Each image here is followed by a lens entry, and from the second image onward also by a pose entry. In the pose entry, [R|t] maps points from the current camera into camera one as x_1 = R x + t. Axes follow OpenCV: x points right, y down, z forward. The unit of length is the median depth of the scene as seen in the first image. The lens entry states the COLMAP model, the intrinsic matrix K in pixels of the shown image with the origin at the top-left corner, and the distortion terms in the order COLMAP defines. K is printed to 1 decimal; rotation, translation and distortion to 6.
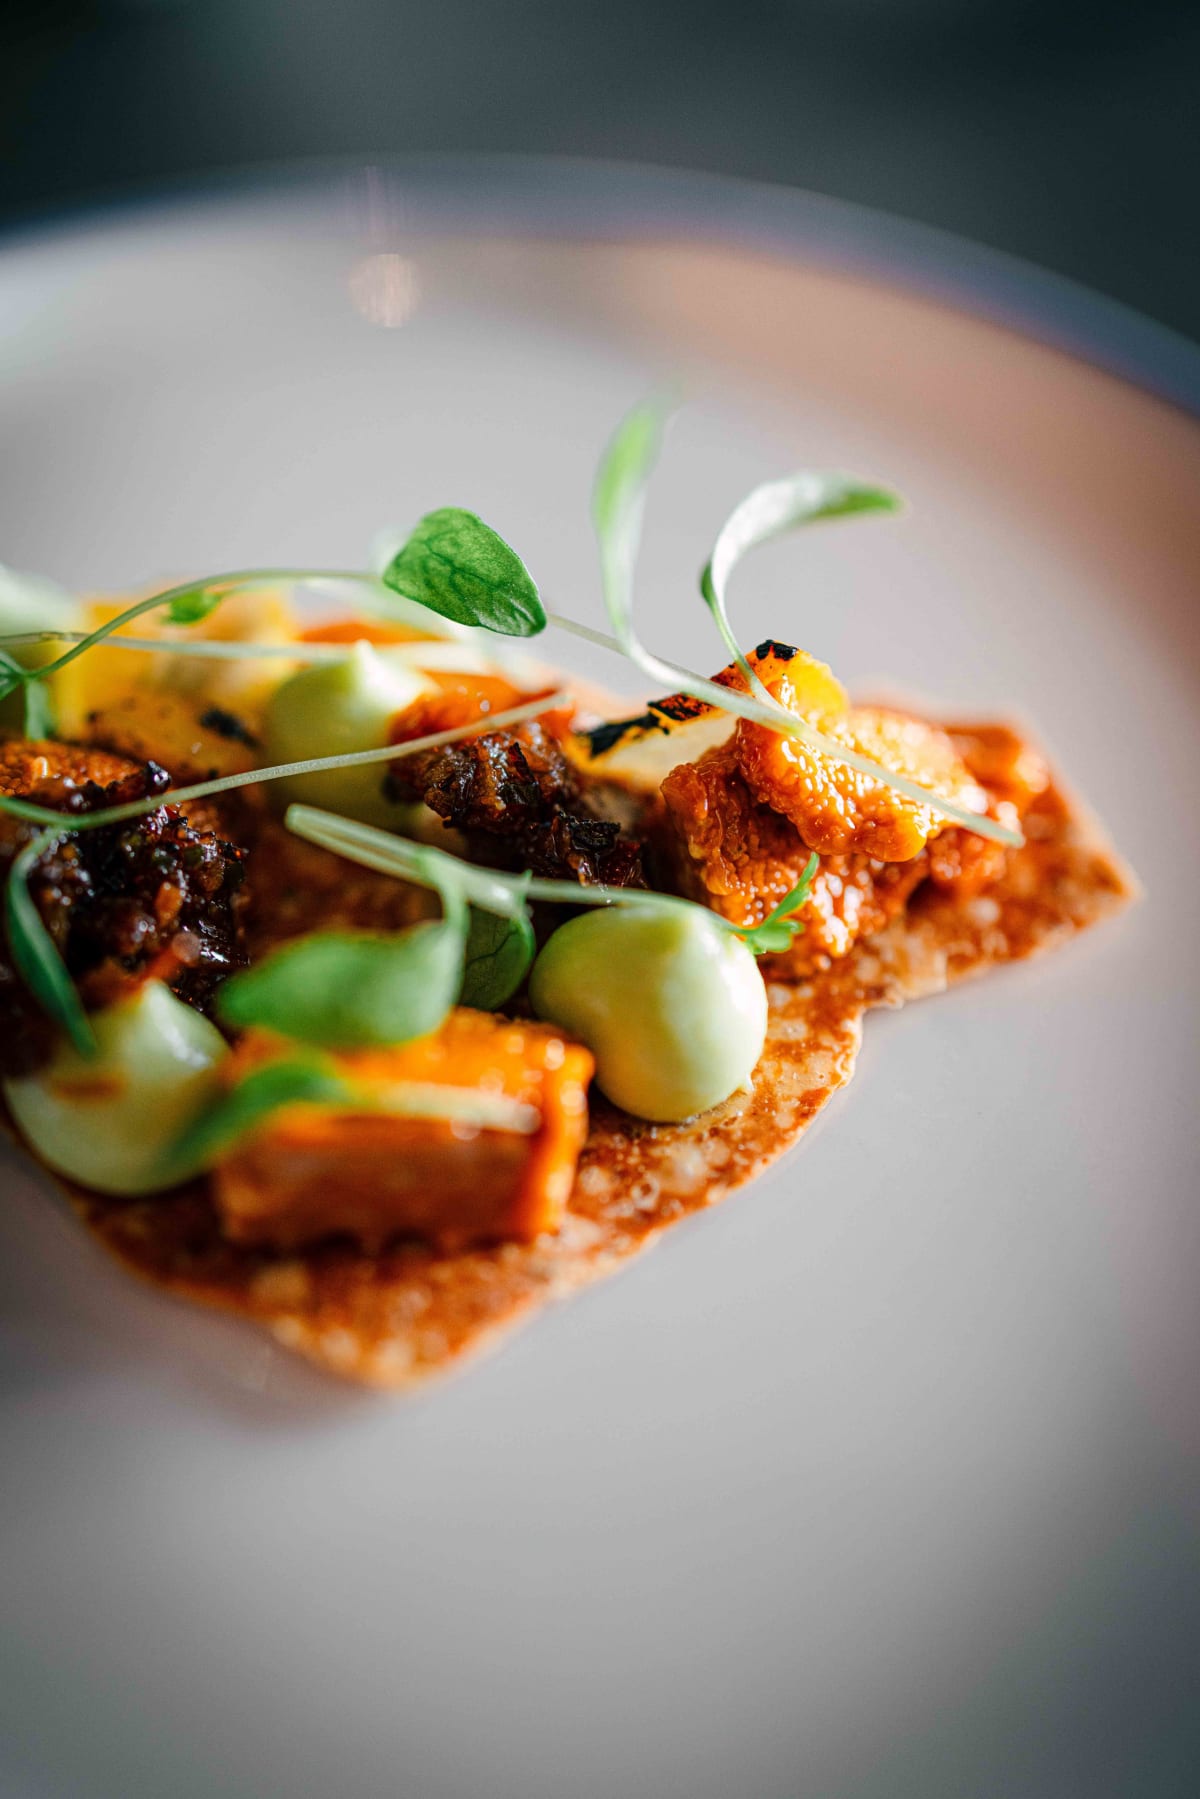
lens RADIAL K [[1995.3, 0, 564.0], [0, 1995.3, 904.2], [0, 0, 1]] dist [0.022531, 0.028676]
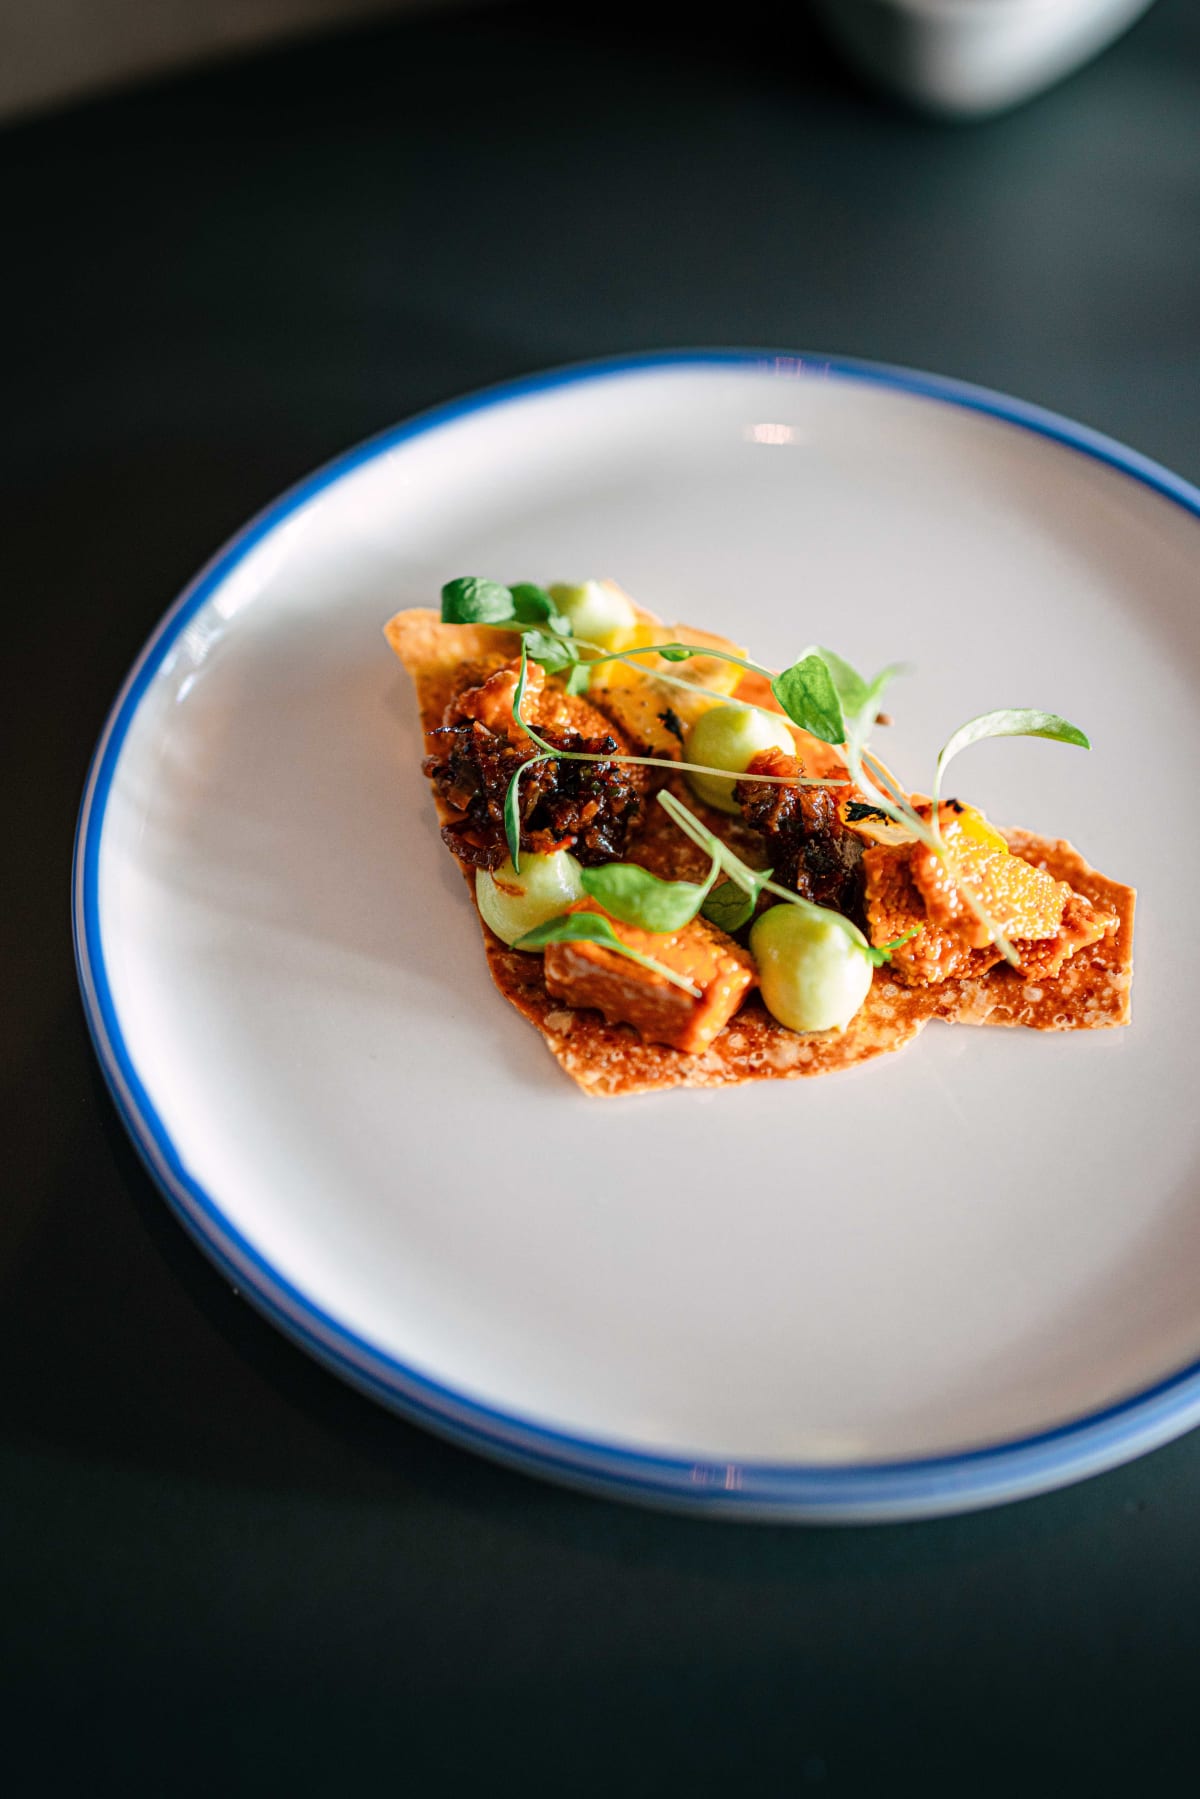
lens RADIAL K [[1995.3, 0, 564.0], [0, 1995.3, 904.2], [0, 0, 1]] dist [0.022531, 0.028676]
pose [[0.871808, 0.389715, -0.296770, 0.358992], [-0.359898, 0.920585, 0.151644, -0.190116], [0.332301, -0.025398, 0.942832, -0.745711]]
